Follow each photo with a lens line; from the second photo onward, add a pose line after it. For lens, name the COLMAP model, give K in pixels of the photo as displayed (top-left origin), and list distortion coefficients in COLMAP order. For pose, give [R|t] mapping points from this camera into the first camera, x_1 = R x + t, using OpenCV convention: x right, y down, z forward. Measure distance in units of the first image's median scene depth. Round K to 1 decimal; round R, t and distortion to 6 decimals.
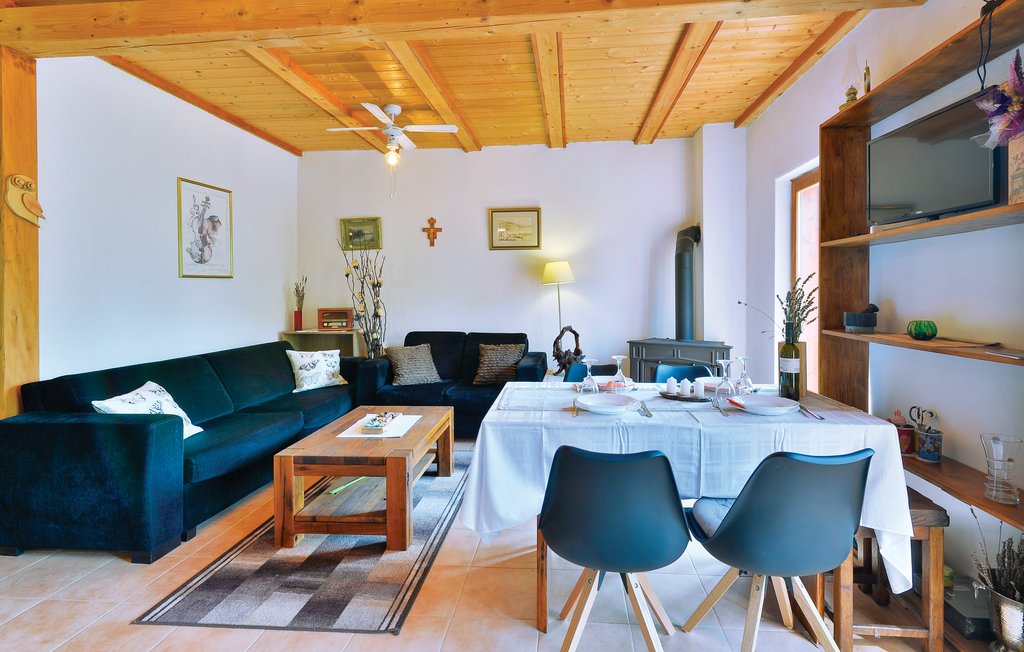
lens RADIAL K [[467.3, 0, 539.9], [0, 467.3, 290.0], [0, 0, 1]] dist [0.000814, -0.000635]
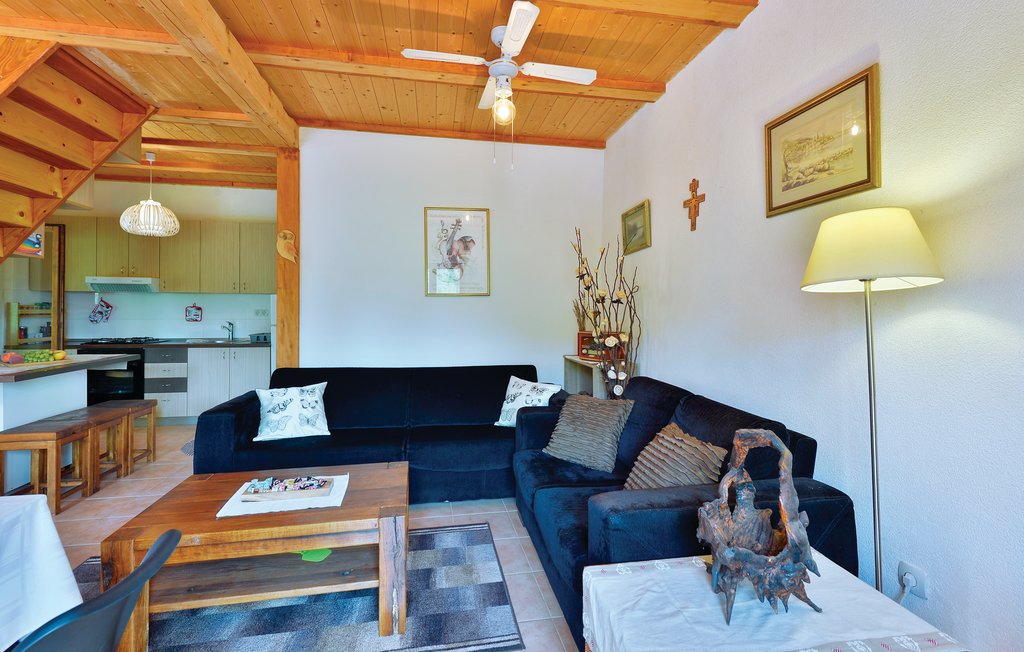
lens RADIAL K [[467.3, 0, 525.0], [0, 467.3, 311.2], [0, 0, 1]] dist [0.000814, -0.000635]
pose [[0.259286, 0.003347, -0.965795, 0.346322], [-0.004280, 0.999988, 0.002316, 0.004783], [0.965791, 0.003533, 0.259298, 0.872463]]
